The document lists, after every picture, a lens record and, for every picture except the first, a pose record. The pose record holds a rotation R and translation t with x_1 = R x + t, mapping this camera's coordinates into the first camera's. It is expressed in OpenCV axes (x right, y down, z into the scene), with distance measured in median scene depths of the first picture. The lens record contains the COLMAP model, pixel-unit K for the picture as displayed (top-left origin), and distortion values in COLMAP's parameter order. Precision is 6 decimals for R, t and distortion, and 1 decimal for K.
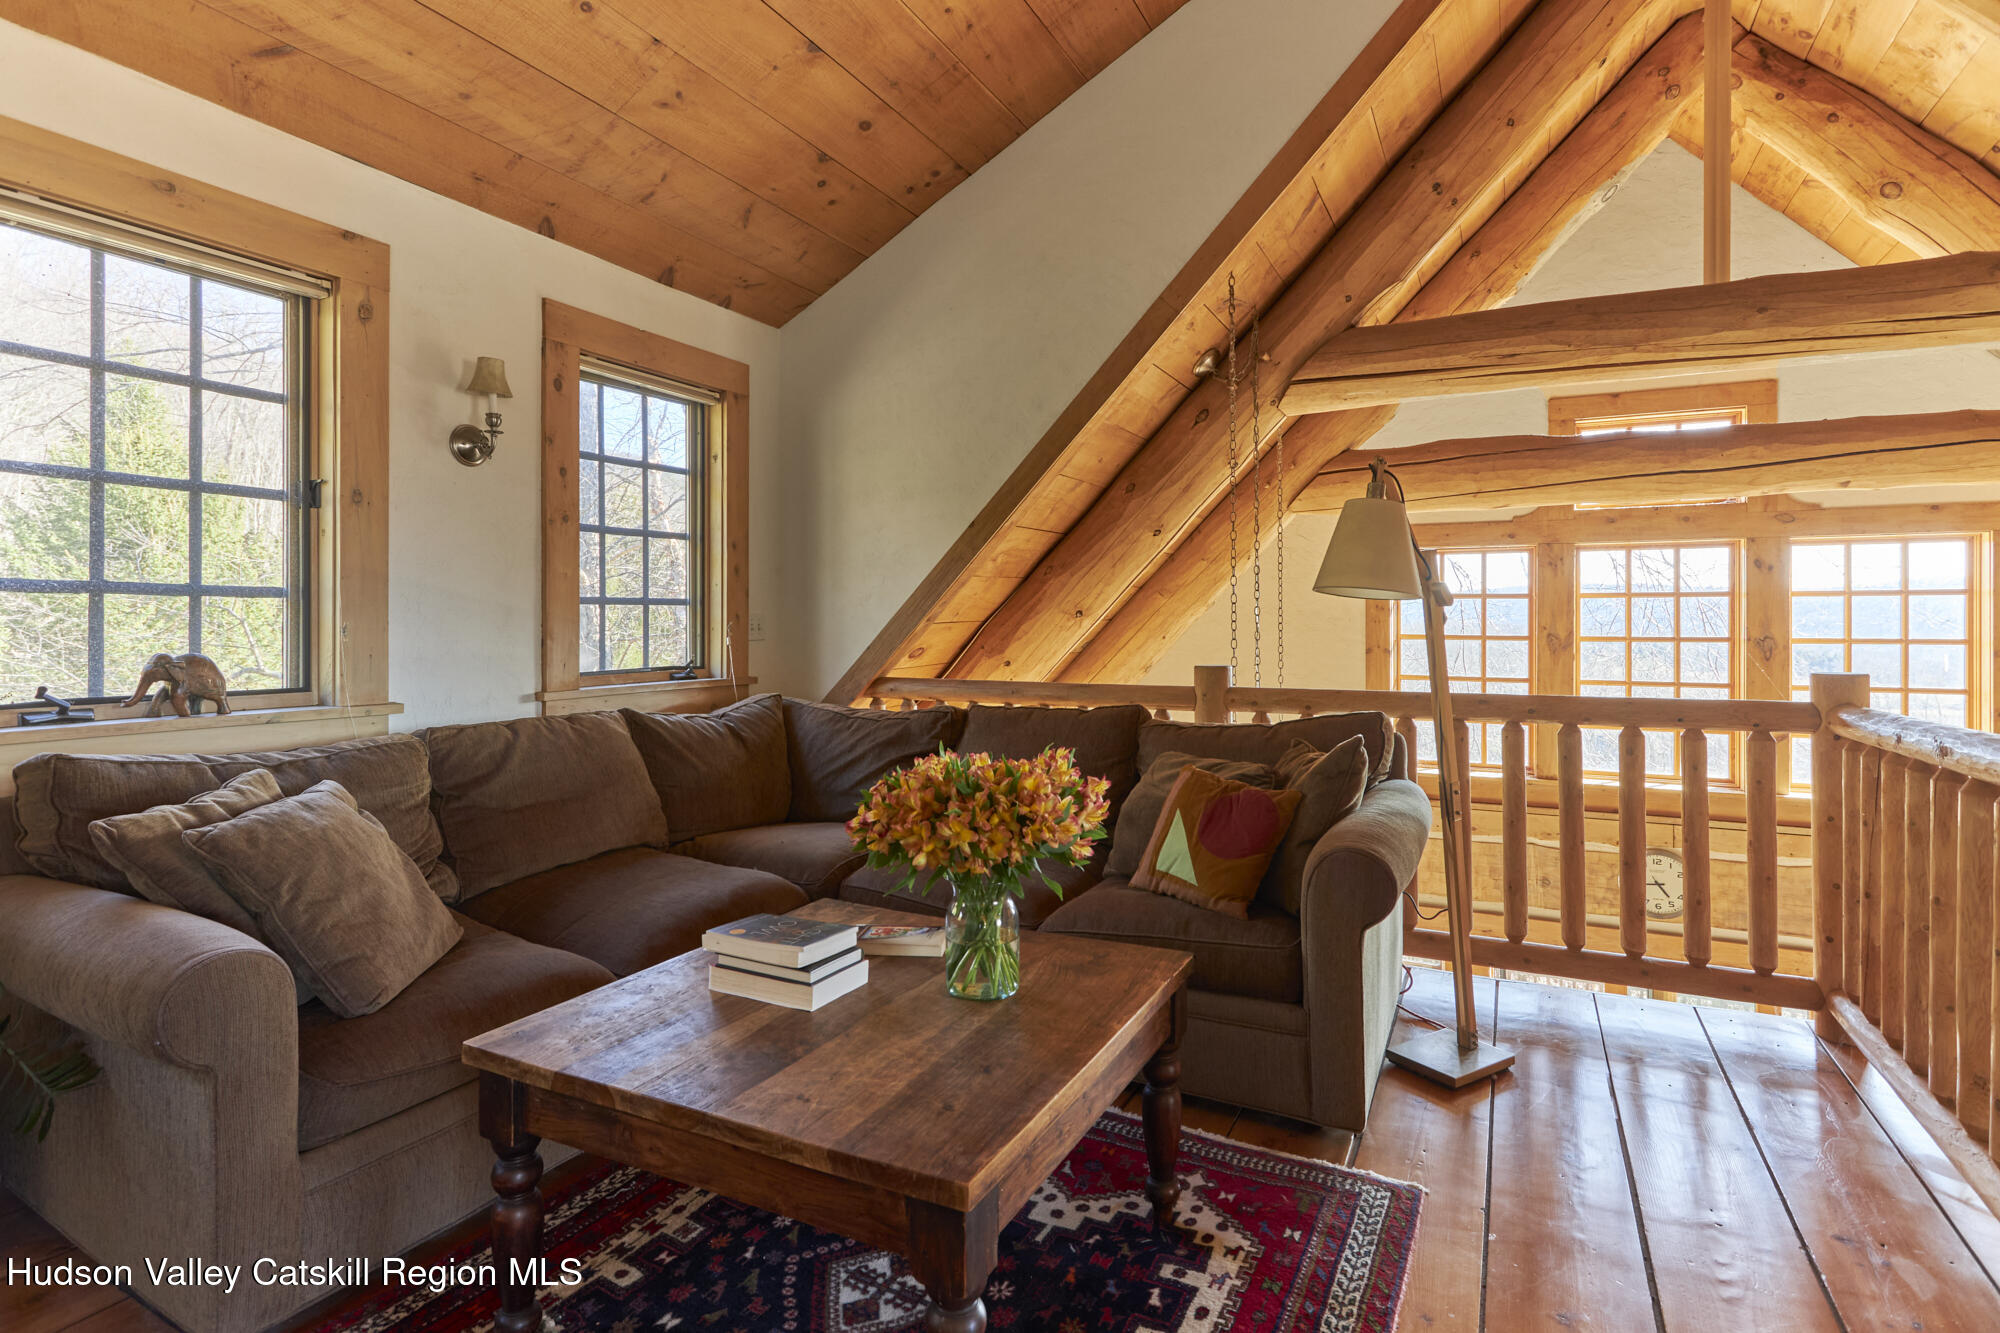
lens RADIAL K [[979.4, 0, 1008.9], [0, 979.4, 620.8], [0, 0, 1]] dist [0.000442, 0.000556]
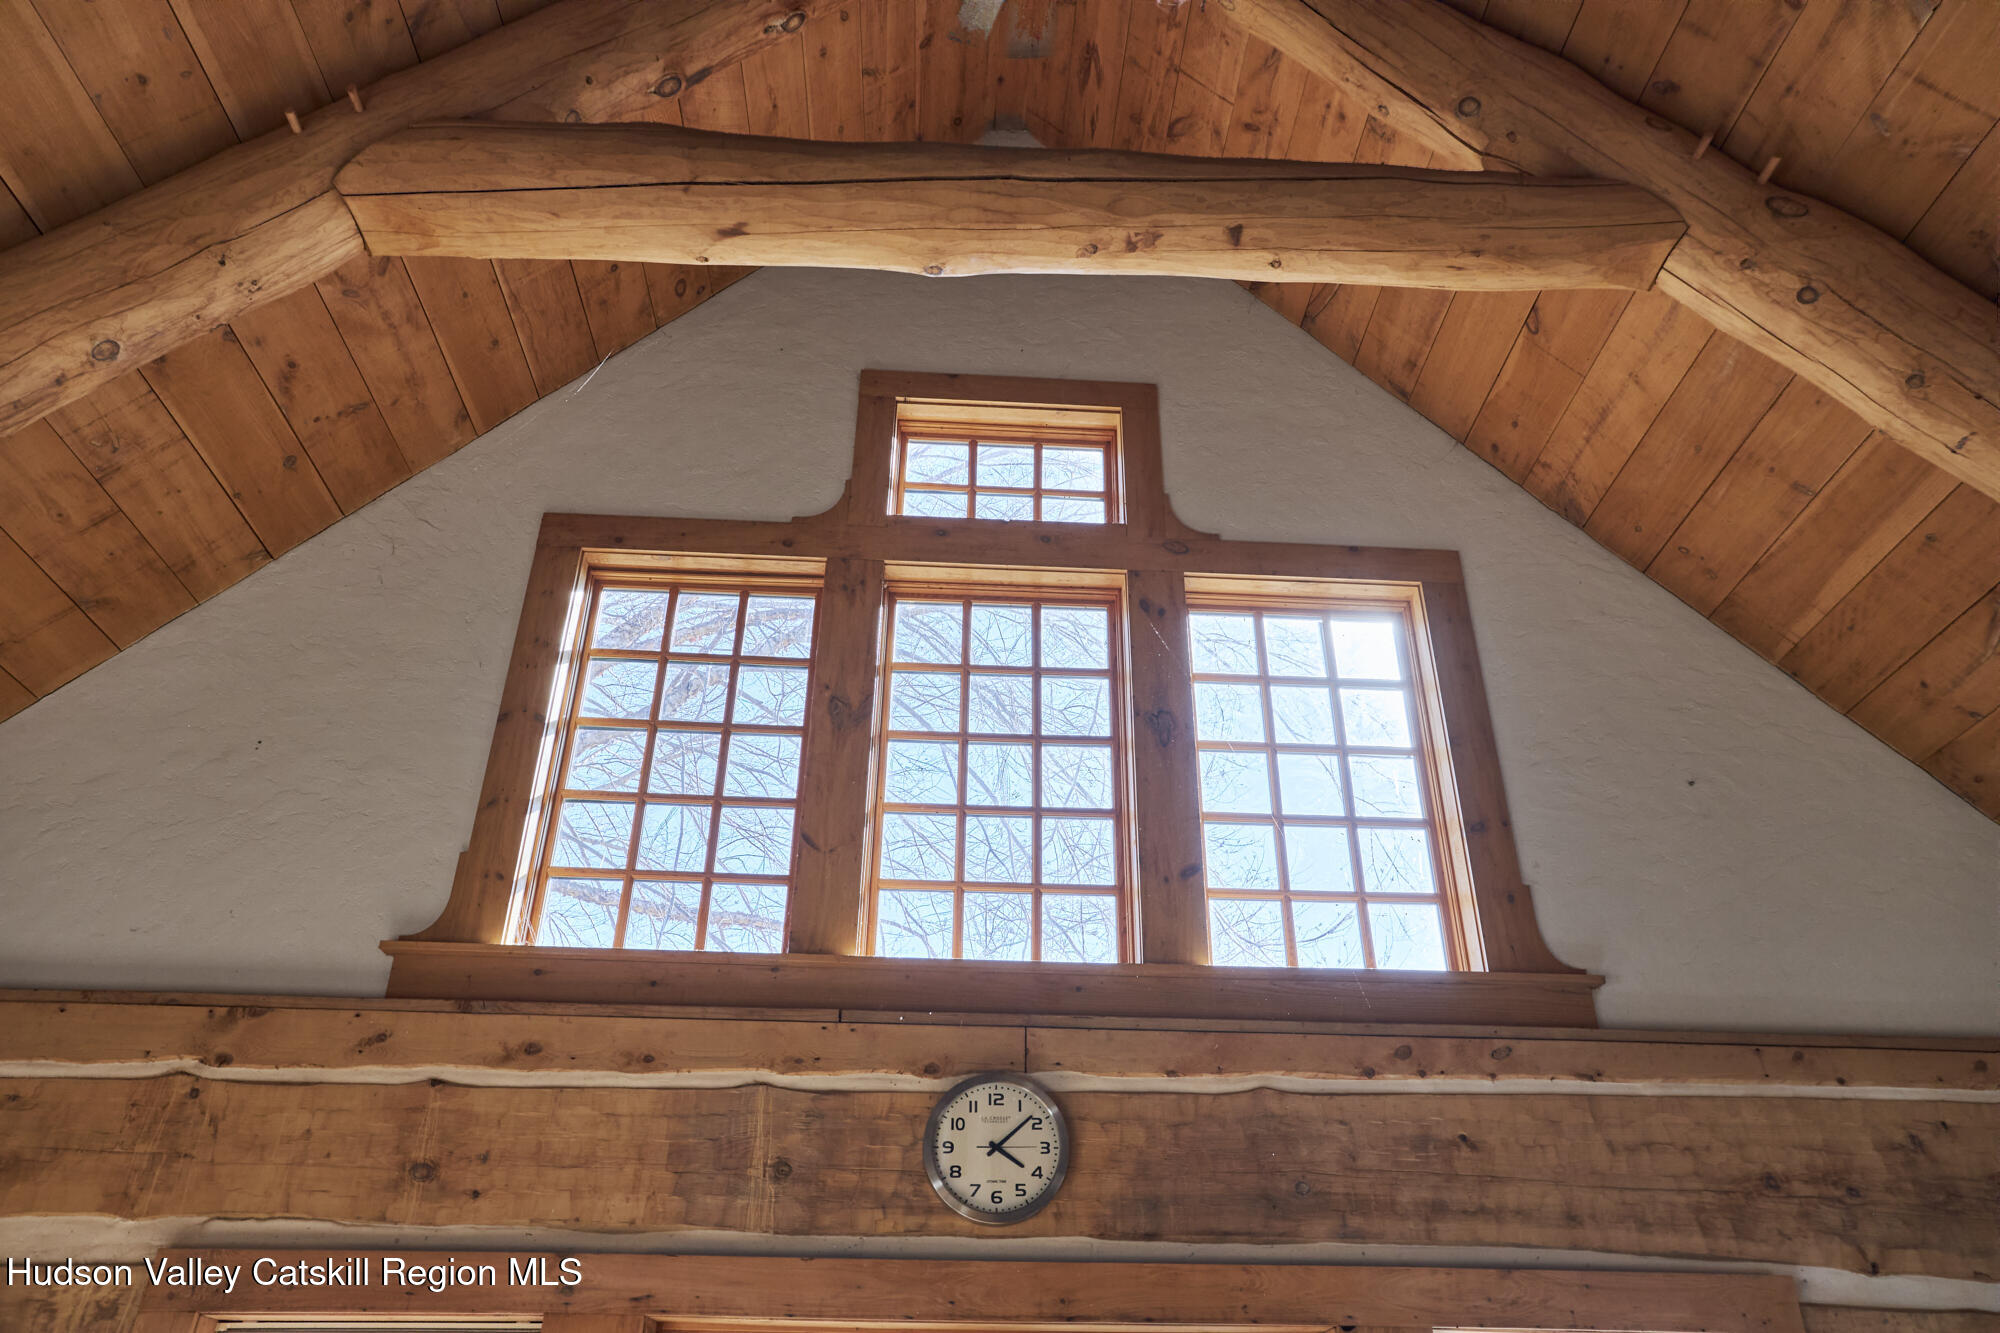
lens RADIAL K [[1419.6, 0, 1002.2], [0, 1419.6, 670.0], [0, 0, 1]] dist [-0.005757, -0.001041]
pose [[0.861183, 0.262387, 0.435335, 0.318884], [-0.010538, 0.865494, -0.500809, 0.417421], [-0.508185, 0.426700, 0.748114, 0.407646]]
